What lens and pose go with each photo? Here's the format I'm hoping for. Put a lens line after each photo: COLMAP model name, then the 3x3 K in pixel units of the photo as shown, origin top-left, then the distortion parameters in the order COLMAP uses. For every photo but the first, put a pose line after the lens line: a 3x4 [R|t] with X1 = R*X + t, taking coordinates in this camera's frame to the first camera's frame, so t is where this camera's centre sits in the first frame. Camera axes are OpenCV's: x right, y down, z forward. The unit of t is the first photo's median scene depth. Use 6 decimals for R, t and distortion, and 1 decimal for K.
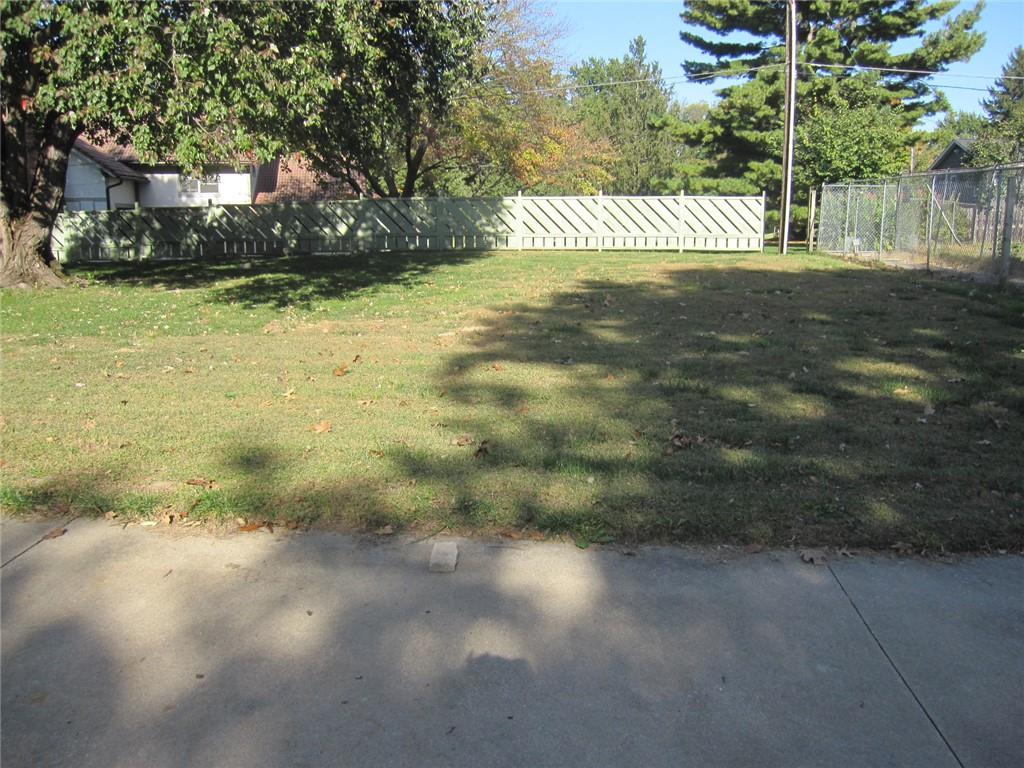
lens RADIAL K [[846.0, 0, 518.7], [0, 846.0, 380.9], [0, 0, 1]] dist [-0.065139, 0.034995]
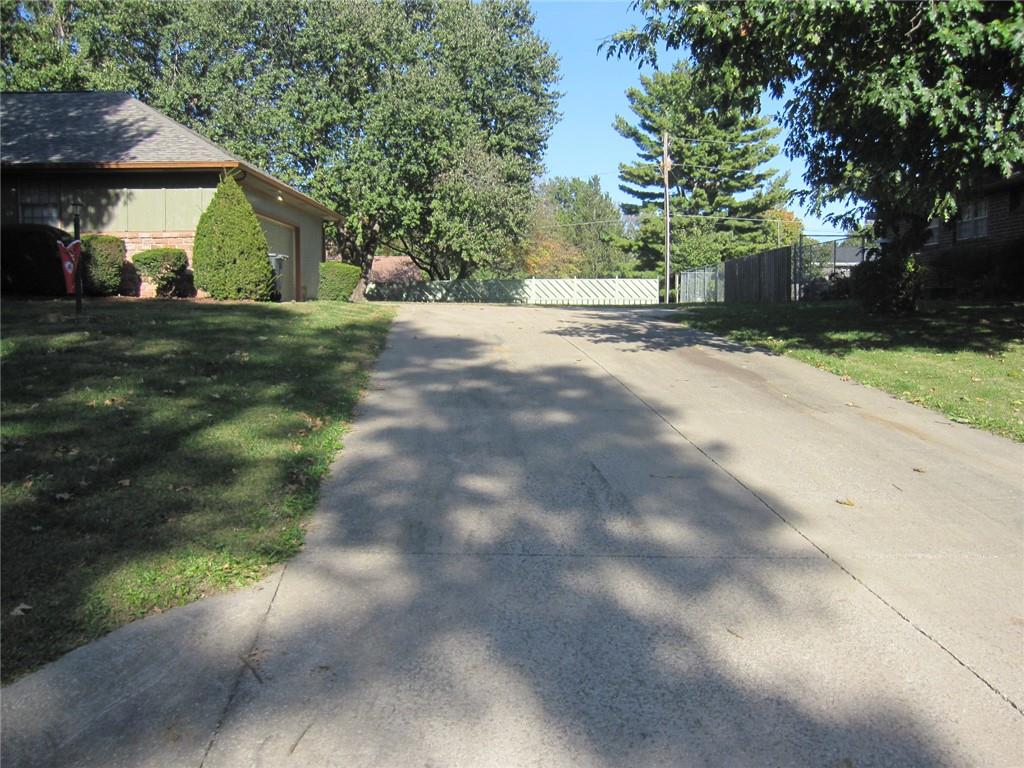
lens RADIAL K [[846.0, 0, 514.1], [0, 846.0, 383.3], [0, 0, 1]] dist [-0.065139, 0.034995]
pose [[0.999266, -0.002935, 0.038198, -0.479943], [0.007180, 0.993743, -0.111464, 0.953412], [-0.037632, 0.111656, 0.993034, -3.648209]]
